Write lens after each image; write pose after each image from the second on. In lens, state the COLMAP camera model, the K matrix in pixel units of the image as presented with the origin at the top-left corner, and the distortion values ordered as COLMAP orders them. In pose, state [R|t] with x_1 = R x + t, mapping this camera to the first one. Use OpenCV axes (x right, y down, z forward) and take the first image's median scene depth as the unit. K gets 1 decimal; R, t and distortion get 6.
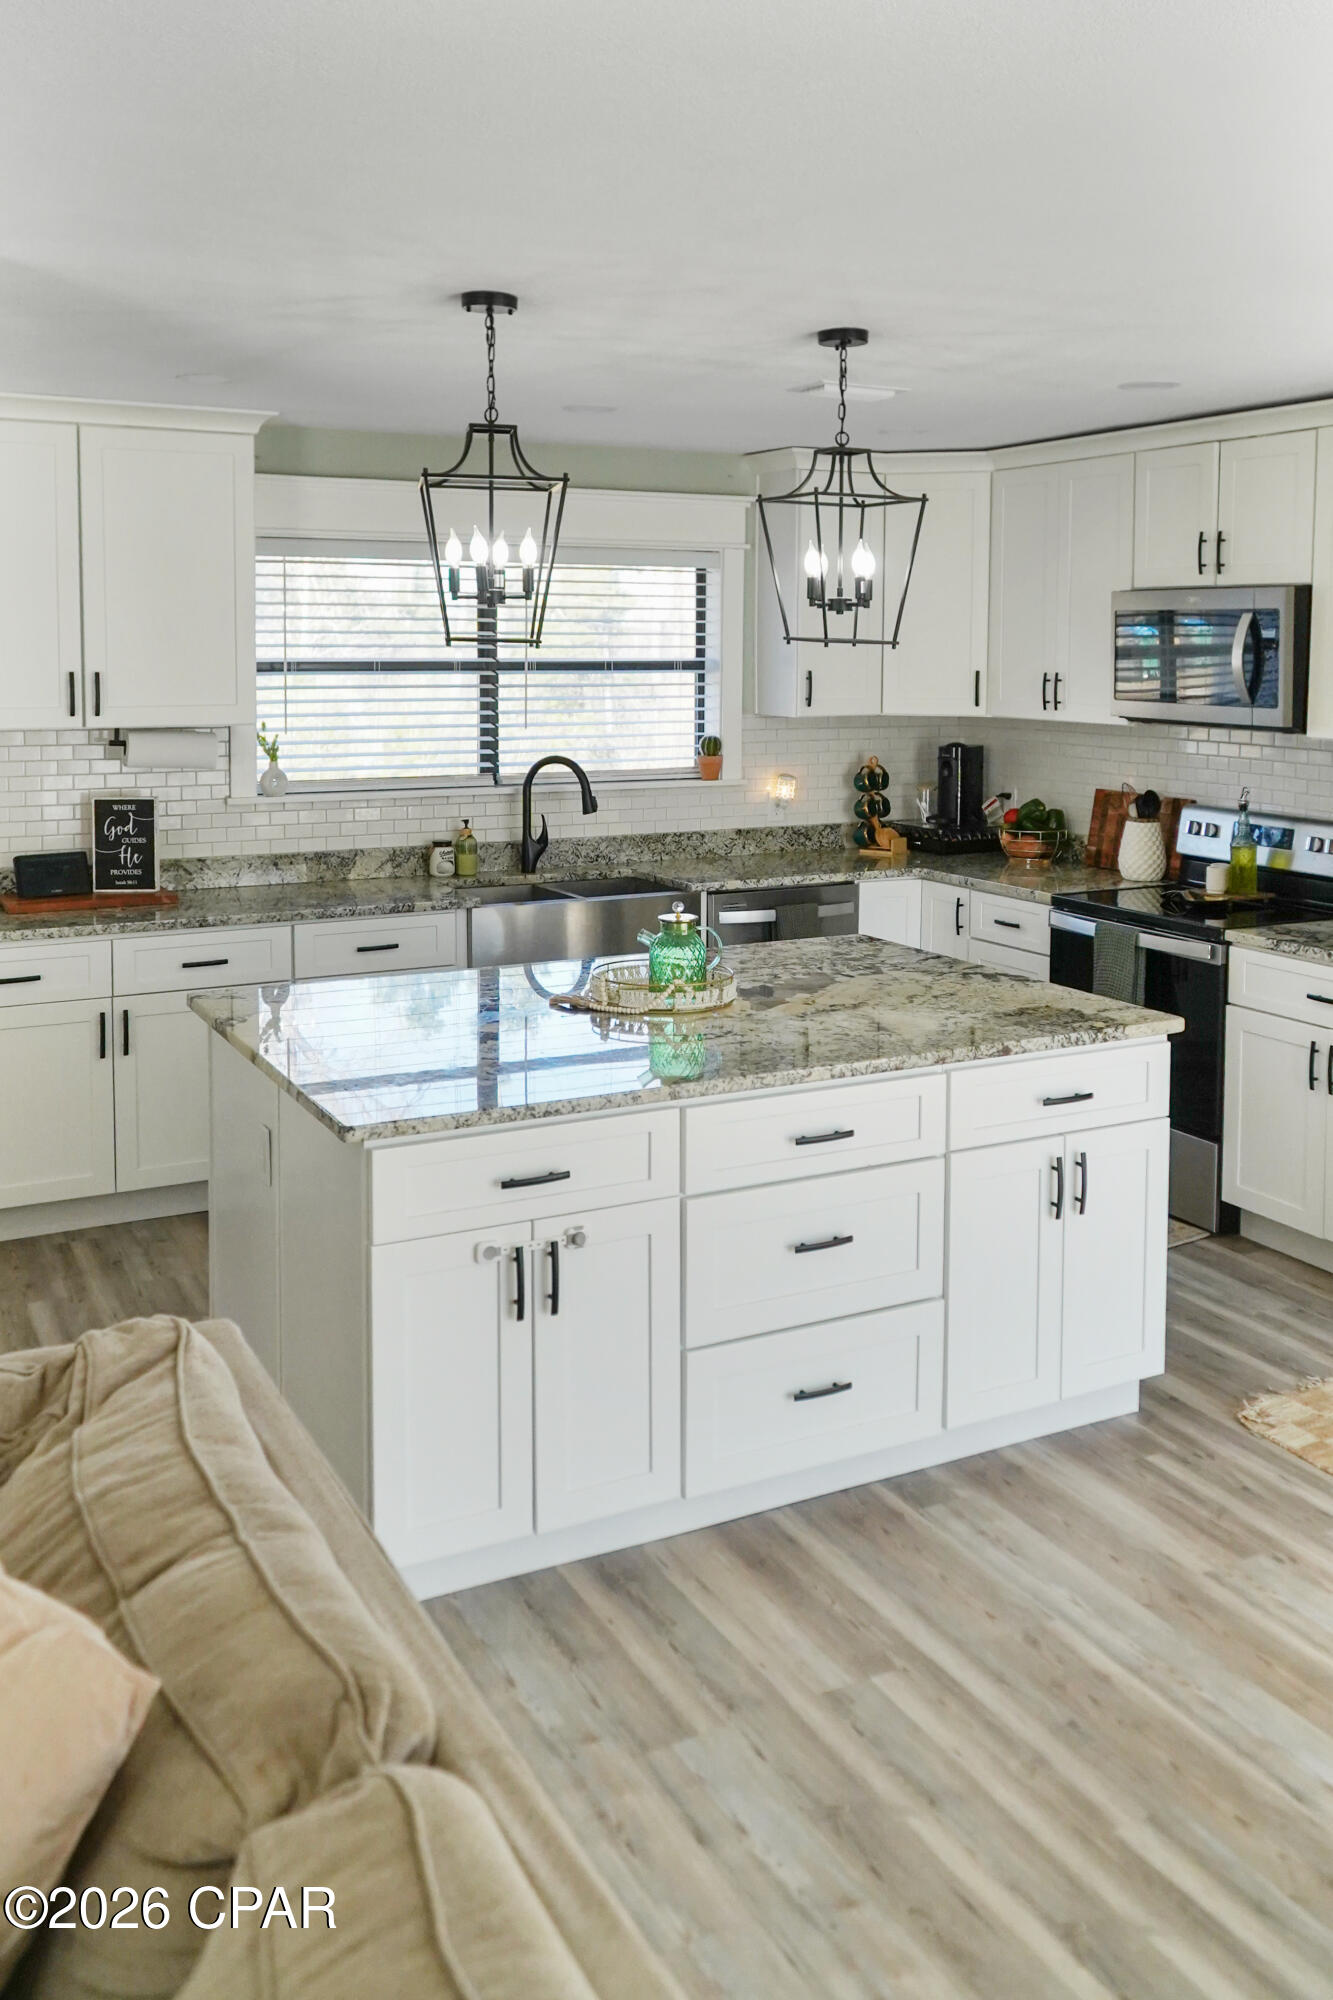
lens RADIAL K [[1734.1, 0, 666.5], [0, 1734.1, 1000.0], [0, 0, 1]] dist [-0.004664, 0.006281]
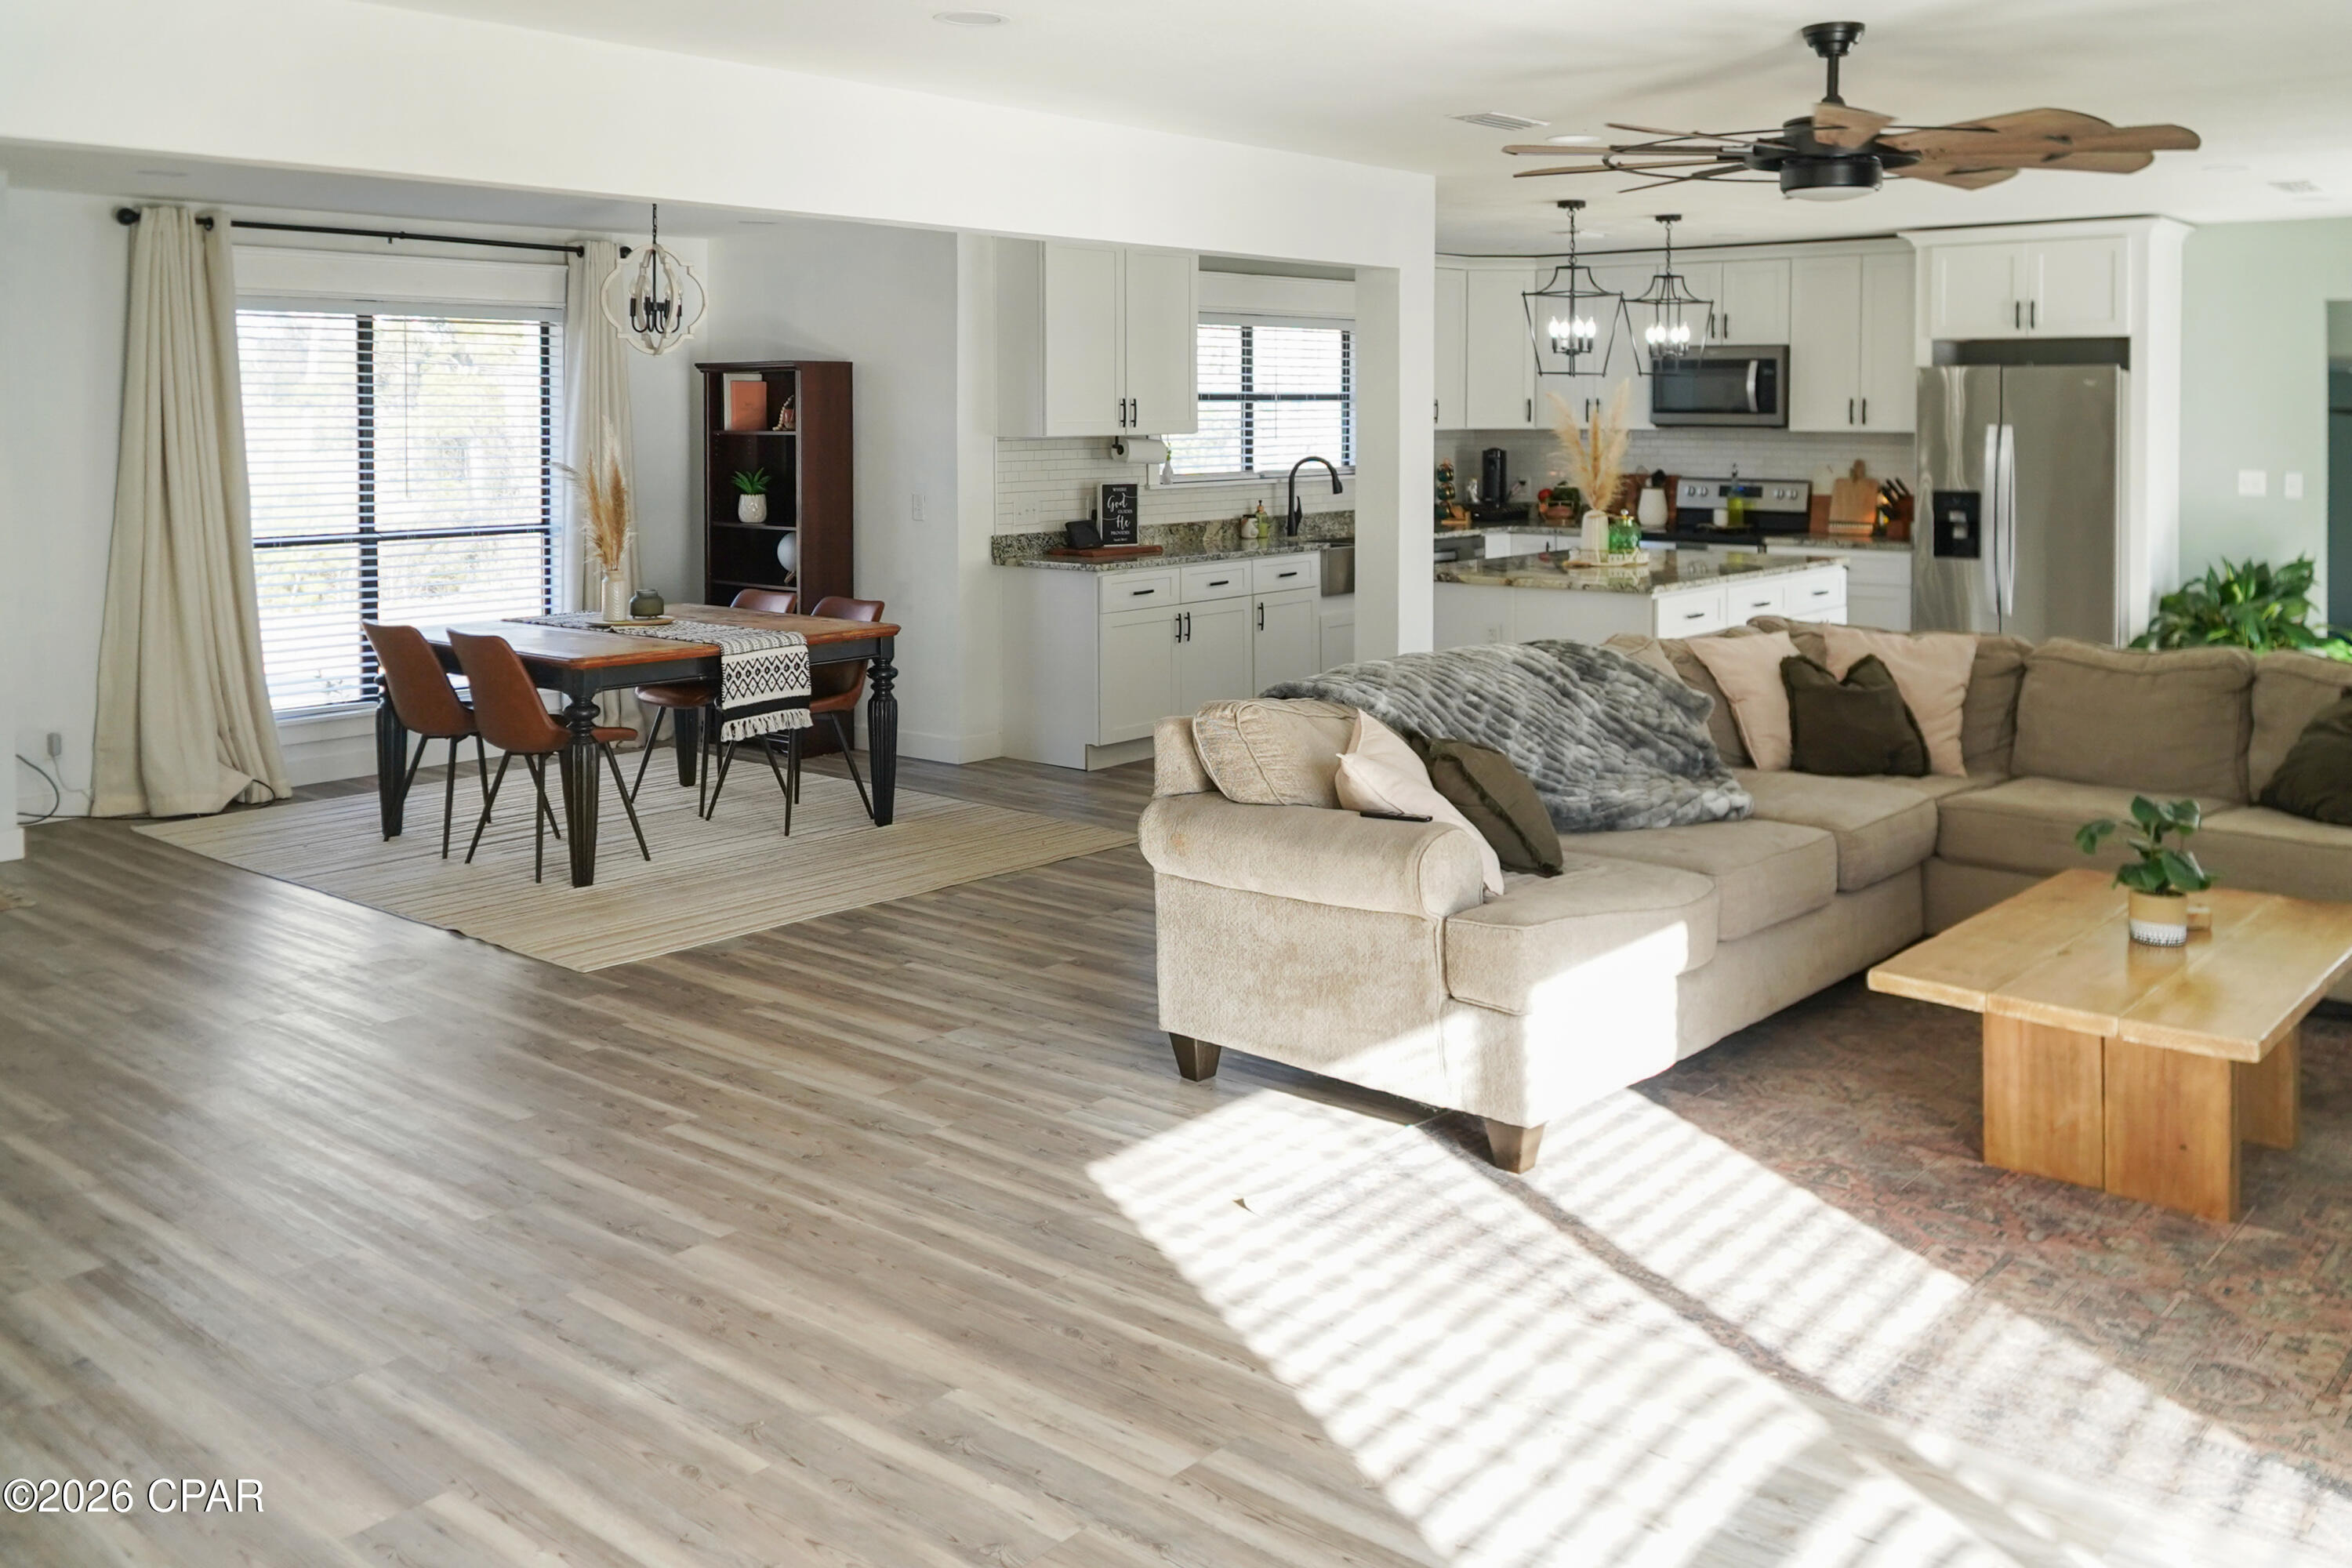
lens RADIAL K [[2039.3, 0, 1176.0], [0, 2039.3, 784.0], [0, 0, 1]] dist [-0.004664, 0.006281]
pose [[0.930771, -0.075517, 0.357719, -0.851408], [0.081896, 0.996637, -0.002694, 0.141060], [-0.356312, 0.031803, 0.933825, -0.613642]]
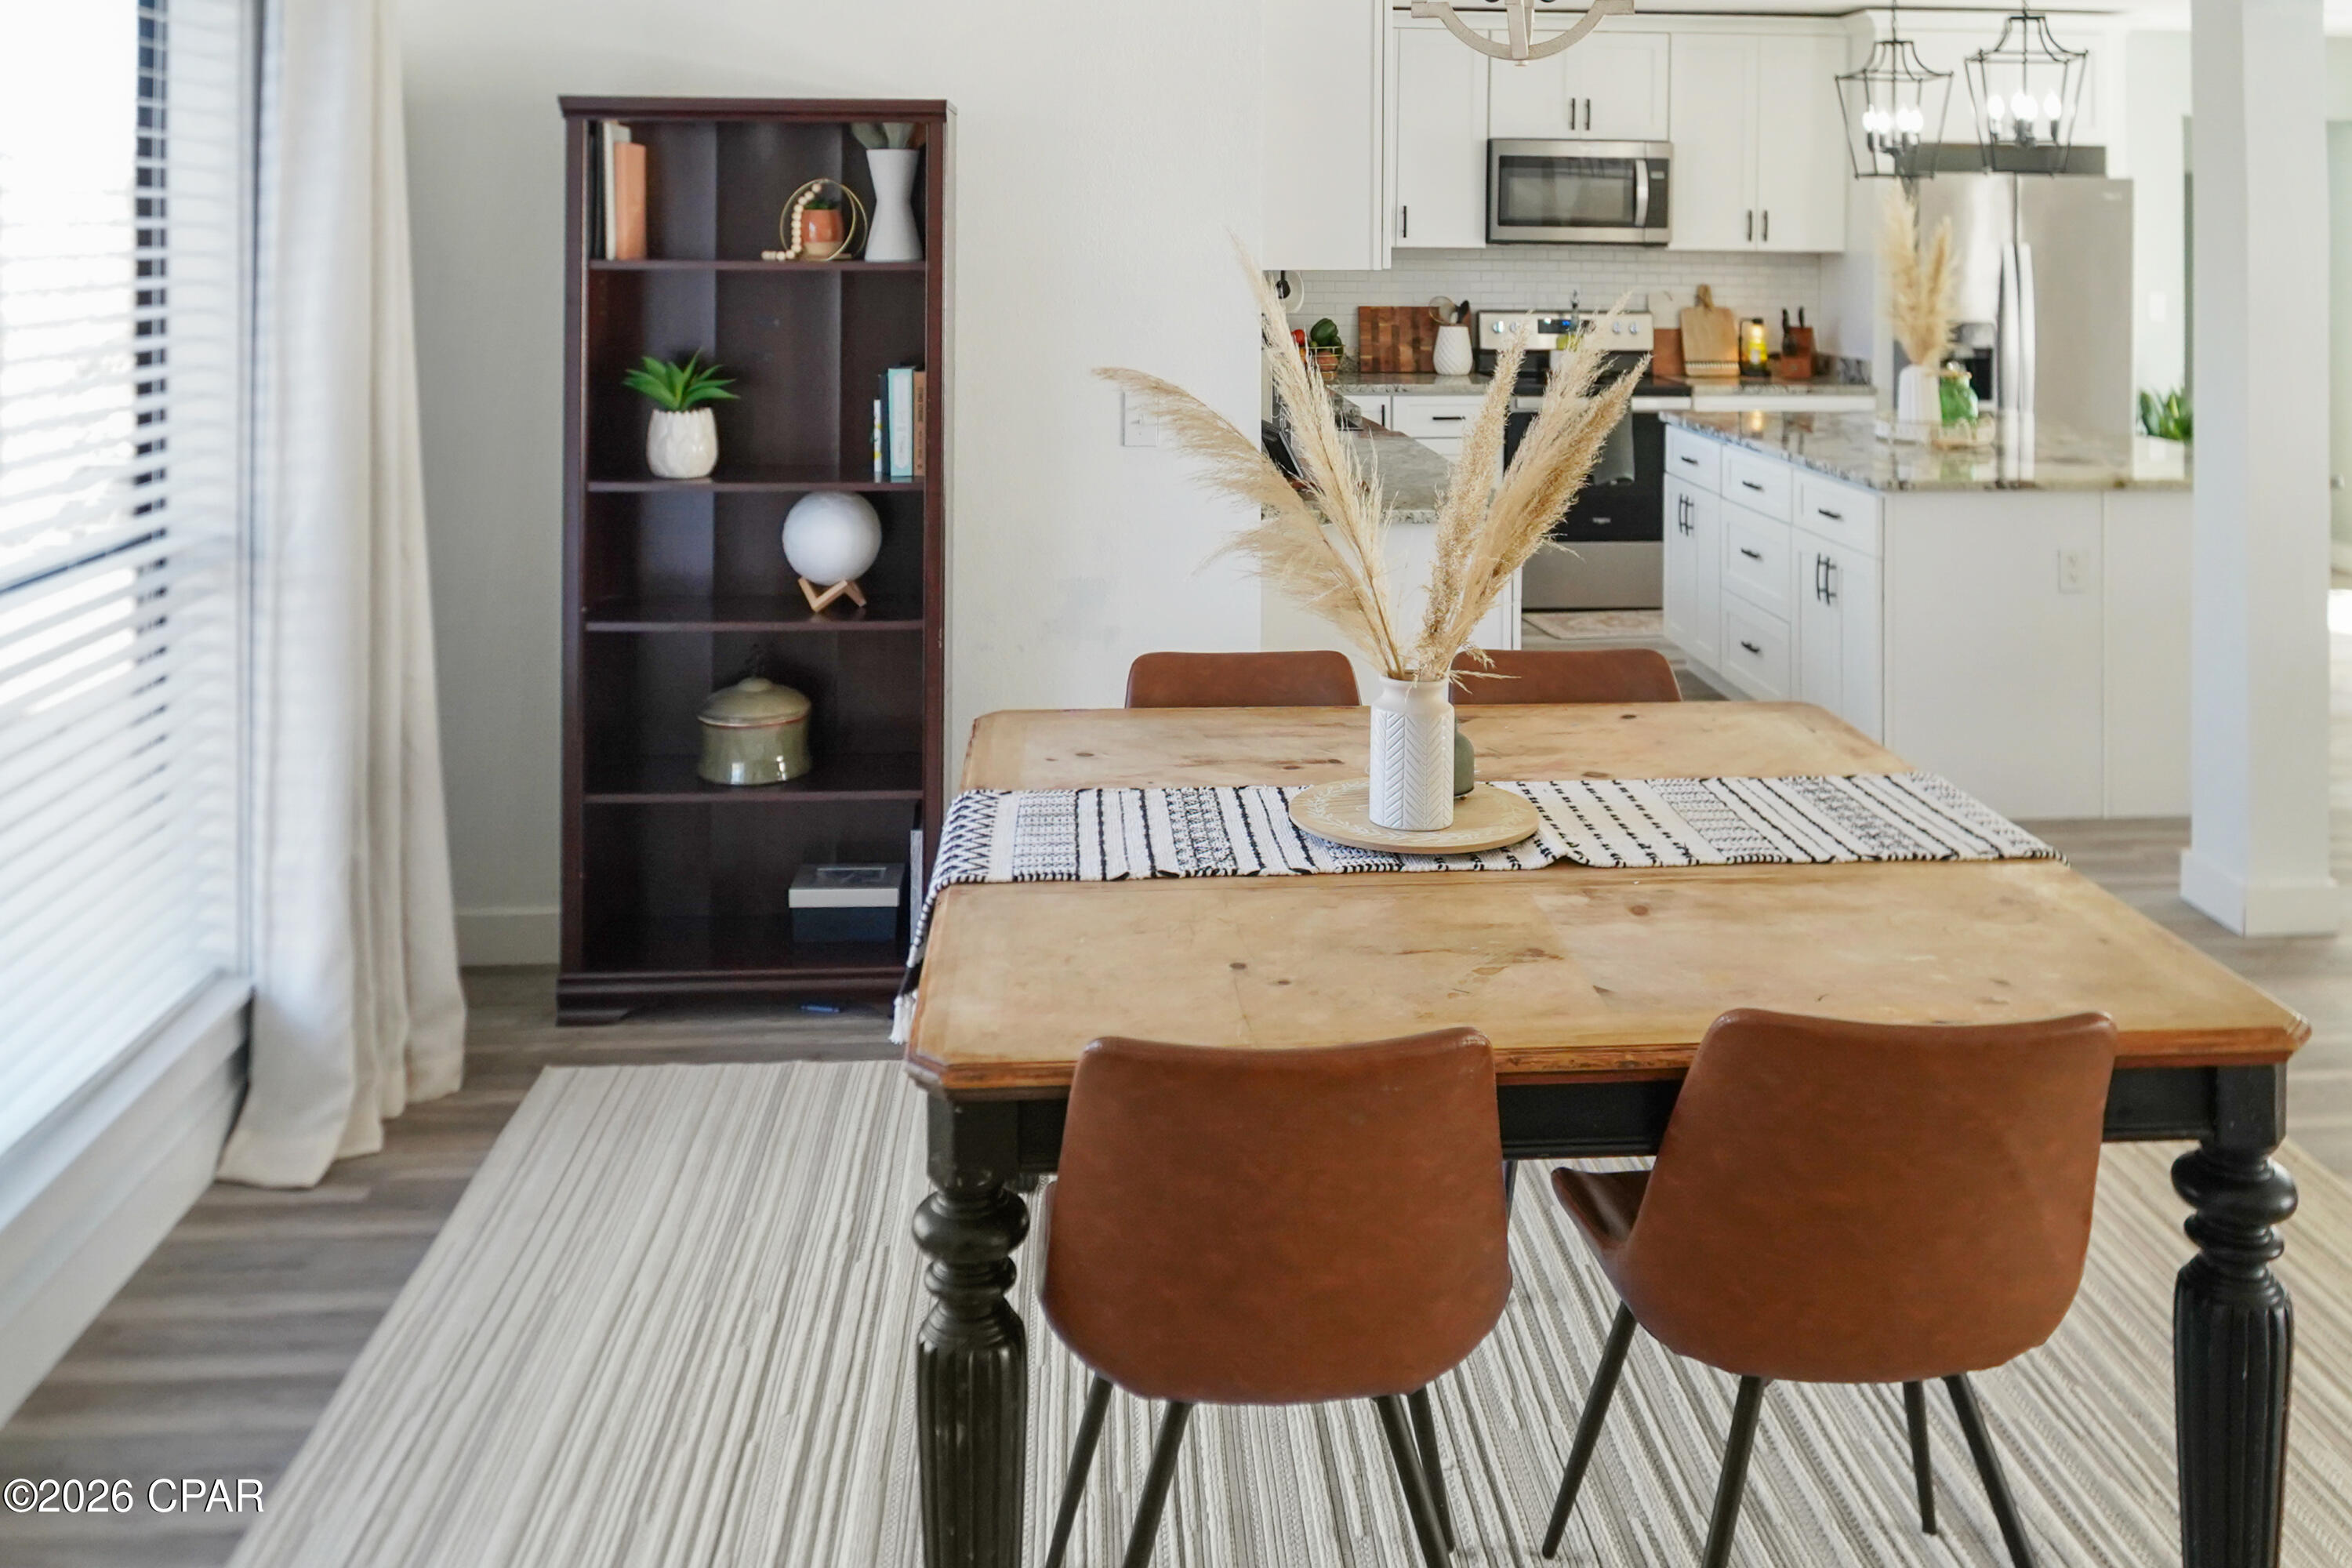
lens RADIAL K [[2039.3, 0, 1176.0], [0, 2039.3, 784.0], [0, 0, 1]] dist [-0.004664, 0.006281]
pose [[0.391941, -0.252979, 0.884525, -1.204747], [0.180213, 0.963935, 0.195837, -0.110611], [-0.902167, 0.082646, 0.423396, 0.594187]]
